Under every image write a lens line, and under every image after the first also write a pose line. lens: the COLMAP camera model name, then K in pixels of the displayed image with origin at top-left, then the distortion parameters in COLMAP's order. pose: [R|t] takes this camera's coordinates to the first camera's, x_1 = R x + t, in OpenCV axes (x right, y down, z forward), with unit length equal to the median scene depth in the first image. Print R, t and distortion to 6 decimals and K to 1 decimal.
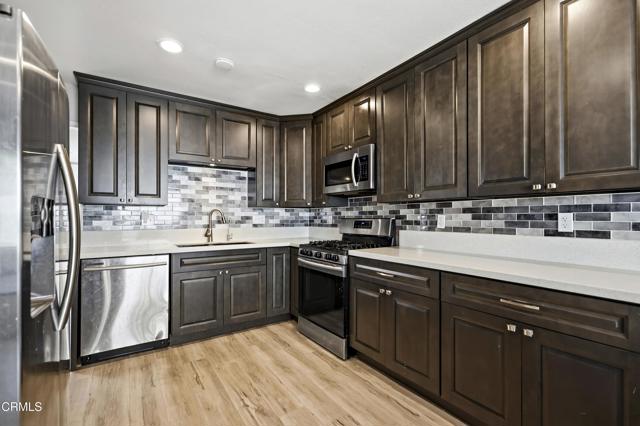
lens RADIAL K [[289.8, 0, 317.9], [0, 289.8, 214.6], [0, 0, 1]] dist [0.000069, -0.000437]
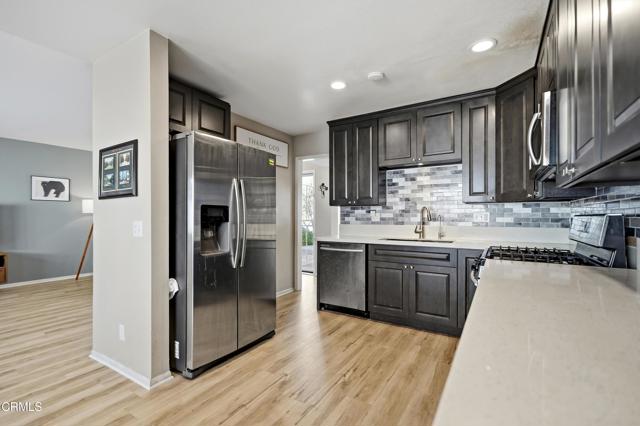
lens RADIAL K [[289.8, 0, 319.4], [0, 289.8, 216.6], [0, 0, 1]] dist [0.000069, -0.000437]
pose [[0.405121, 0.002413, -0.914260, 0.457132], [0.007279, 0.999956, 0.005865, 0.007820], [0.914234, -0.009031, 0.405086, 0.260364]]
